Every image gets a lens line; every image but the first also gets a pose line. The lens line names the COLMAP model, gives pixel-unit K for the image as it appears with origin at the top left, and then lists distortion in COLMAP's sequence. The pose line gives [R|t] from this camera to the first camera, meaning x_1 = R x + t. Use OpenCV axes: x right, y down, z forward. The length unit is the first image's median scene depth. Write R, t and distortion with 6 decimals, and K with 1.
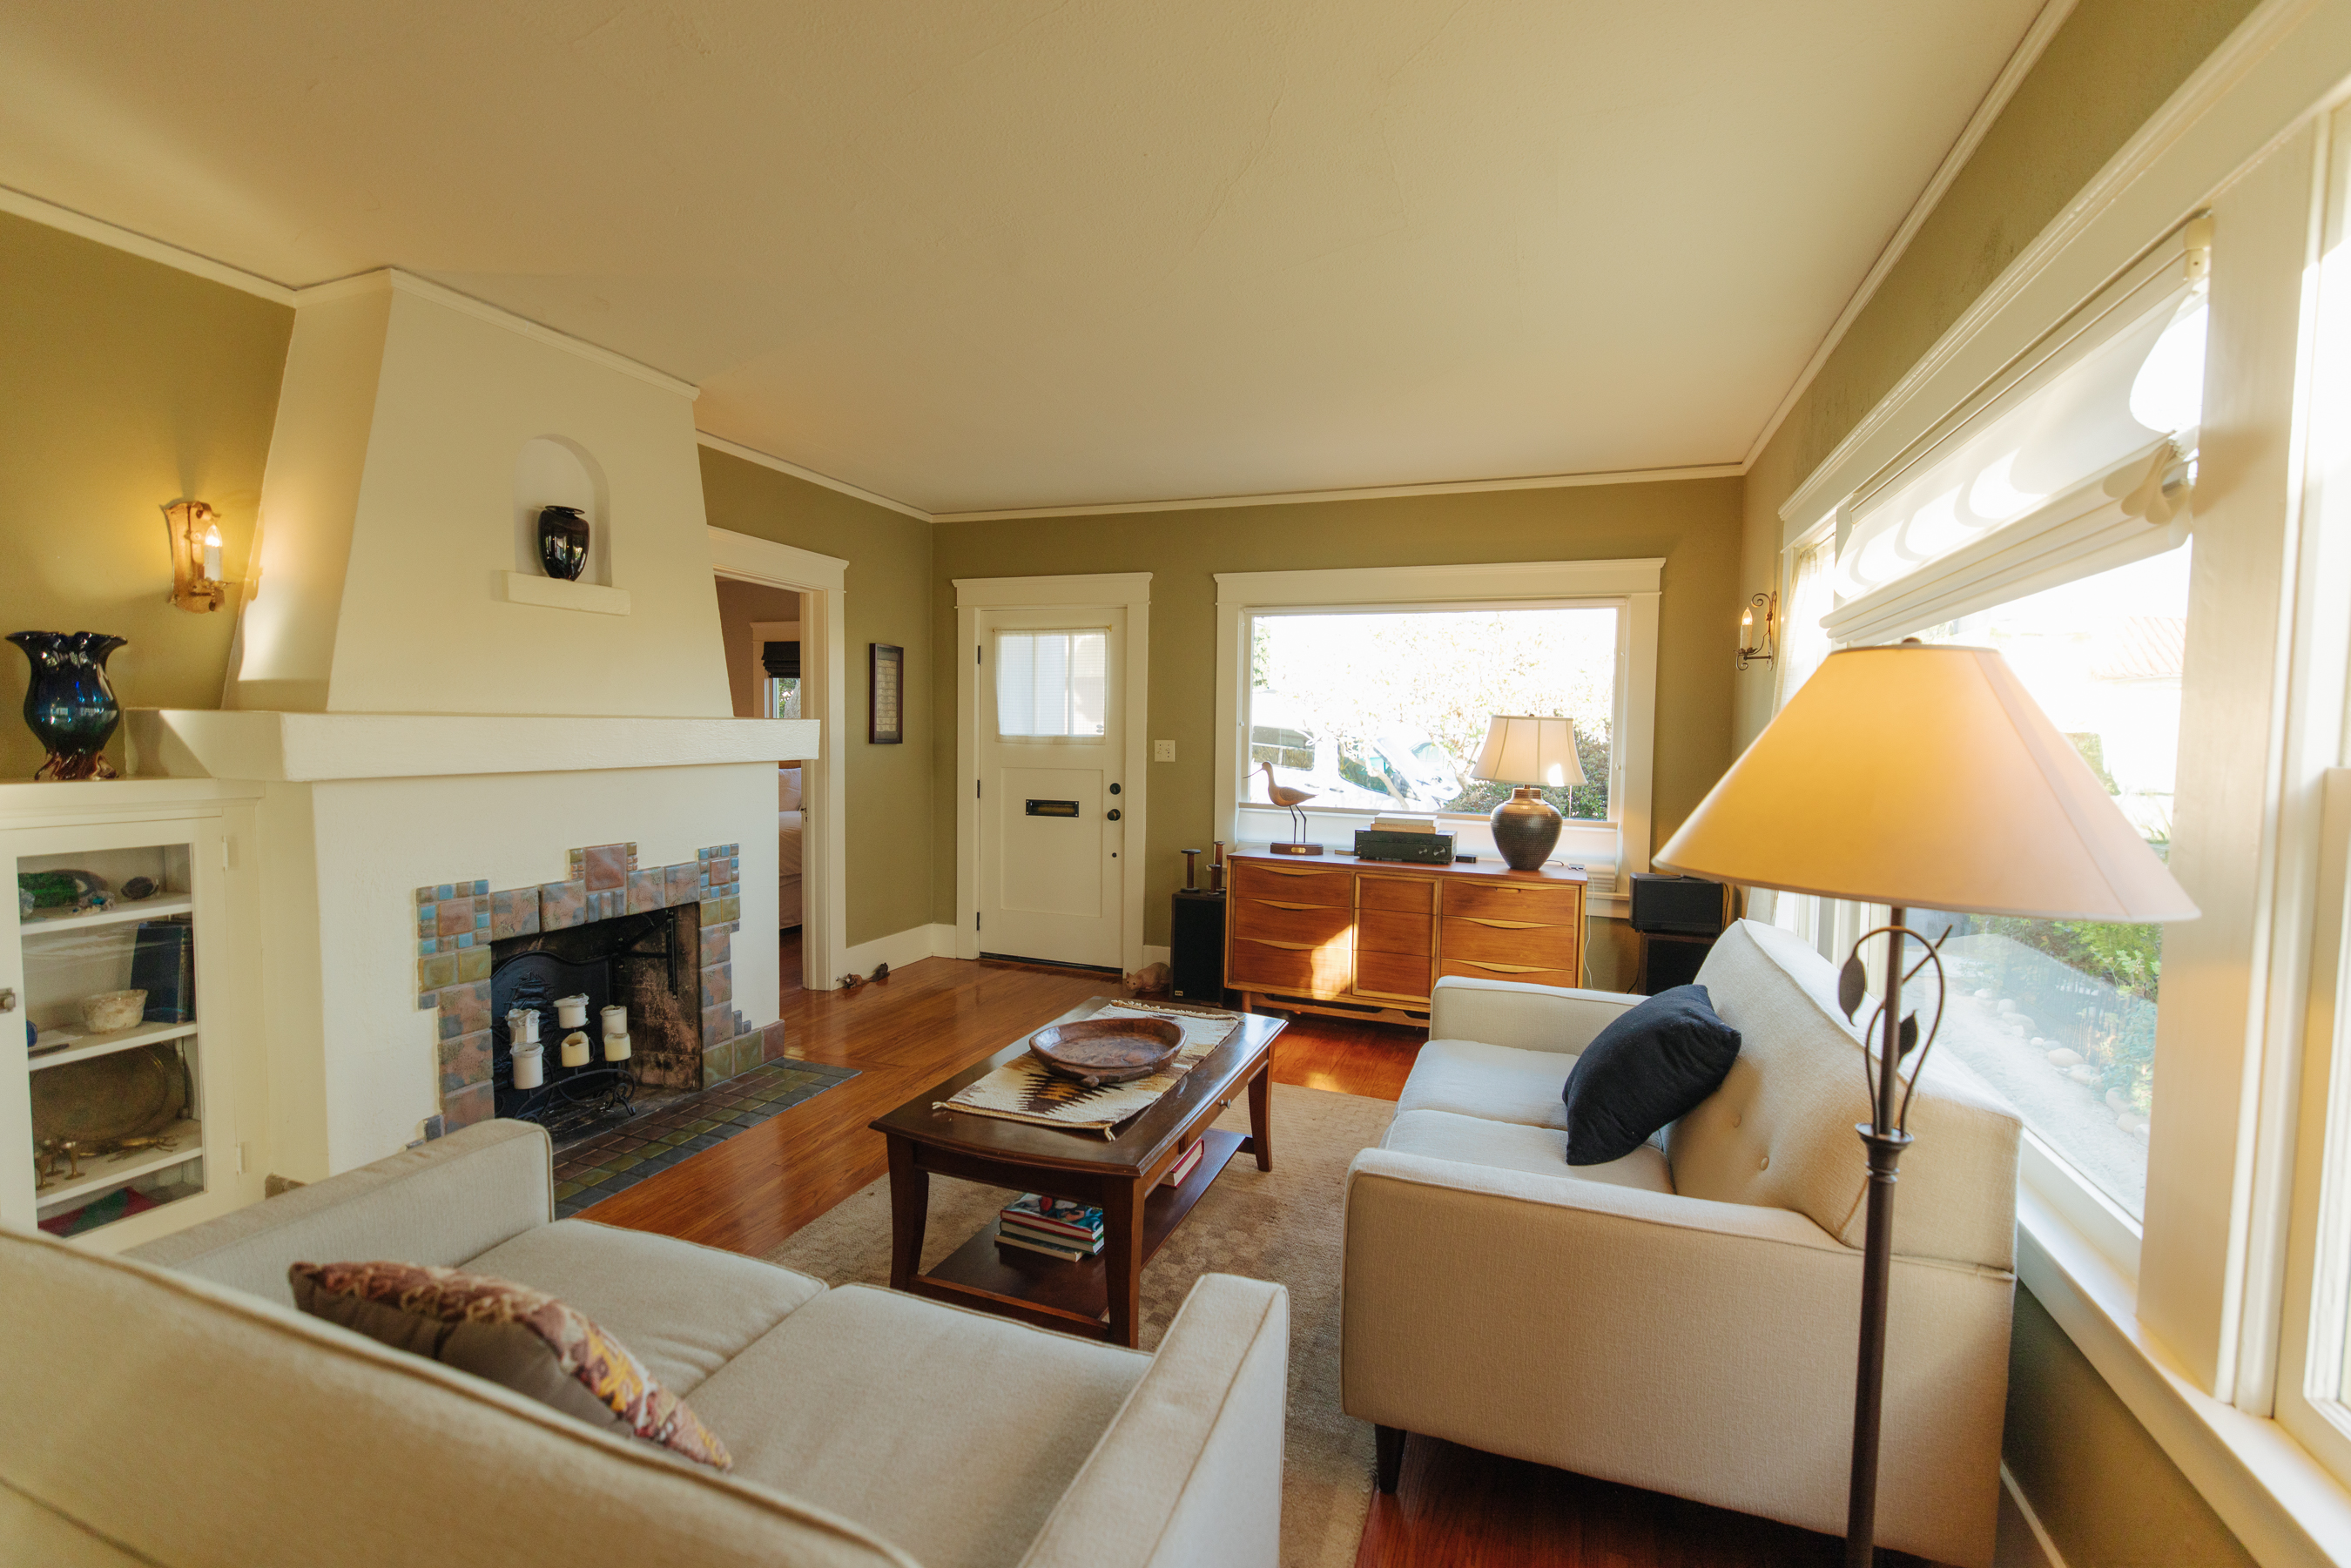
lens RADIAL K [[1011.8, 0, 1181.0], [0, 1011.8, 788.0], [0, 0, 1]] dist [-0.001353, 0.001115]
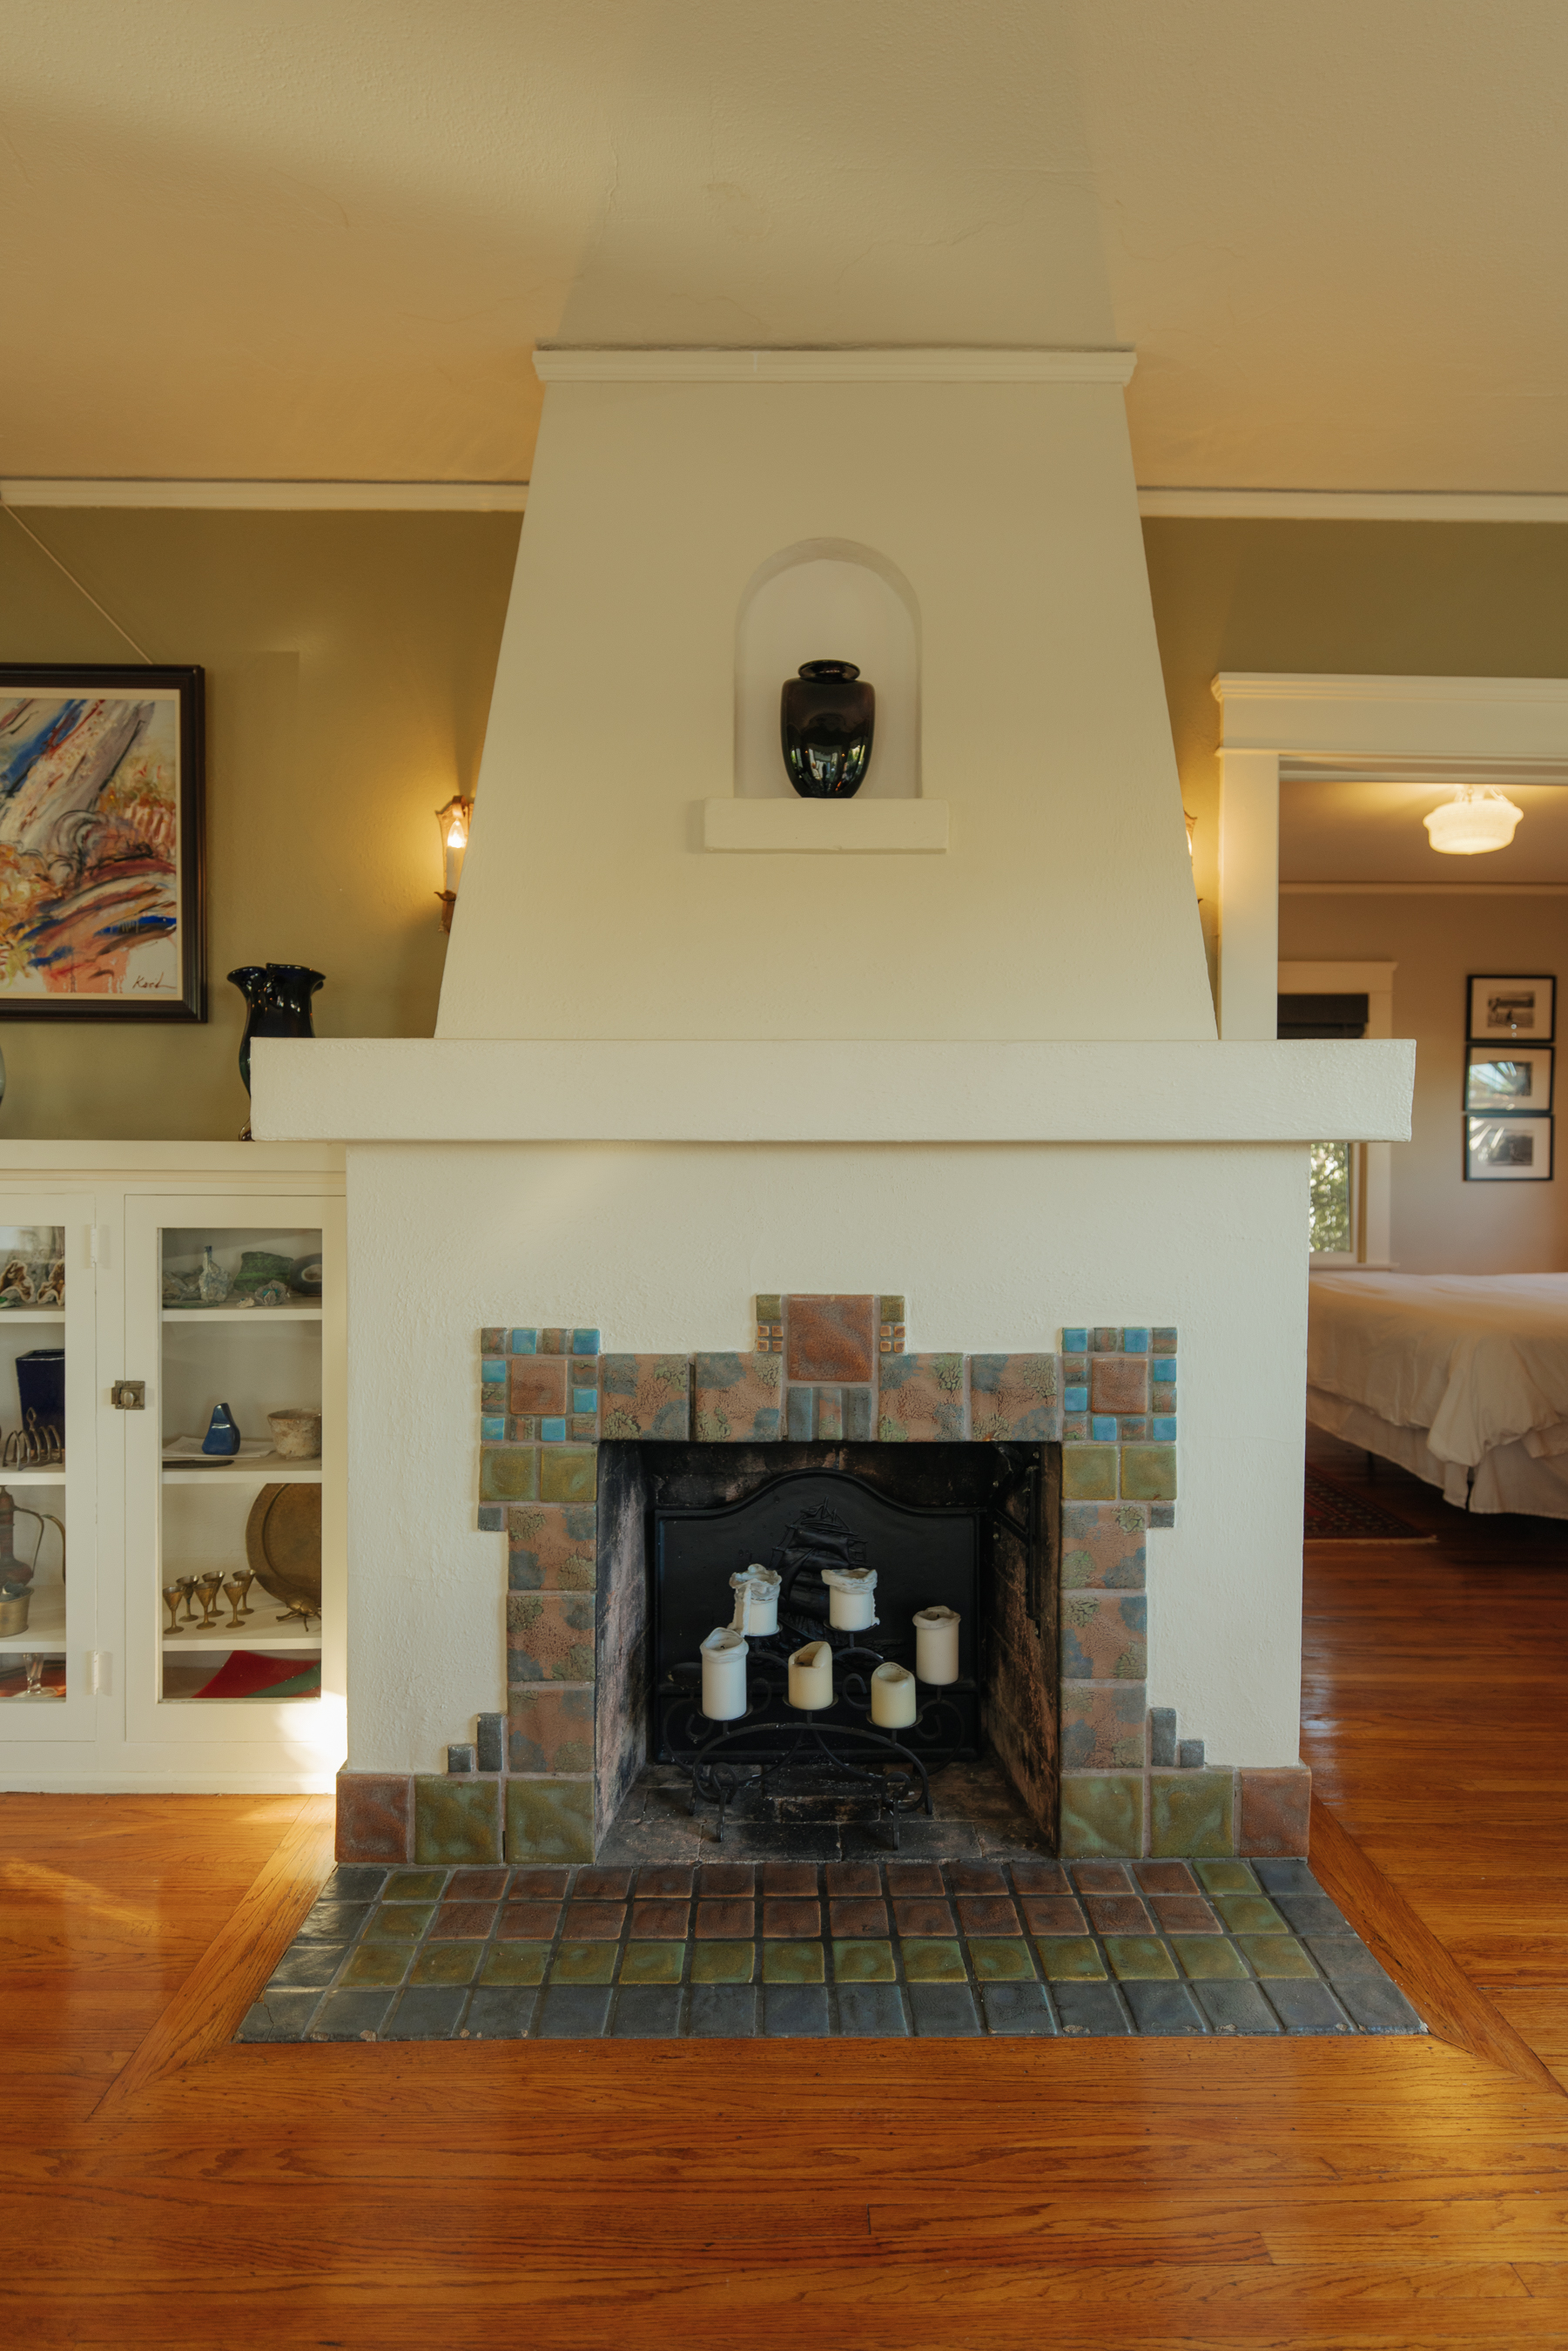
lens RADIAL K [[1236.9, 0, 784.0], [0, 1236.9, 1175.5], [0, 0, 1]] dist [0.001435, 0.000292]
pose [[0.356924, 0.000015, -0.934133, 0.005301], [-0.054436, 0.998301, -0.020784, 0.010900], [0.932546, 0.058268, 0.356319, 0.759366]]
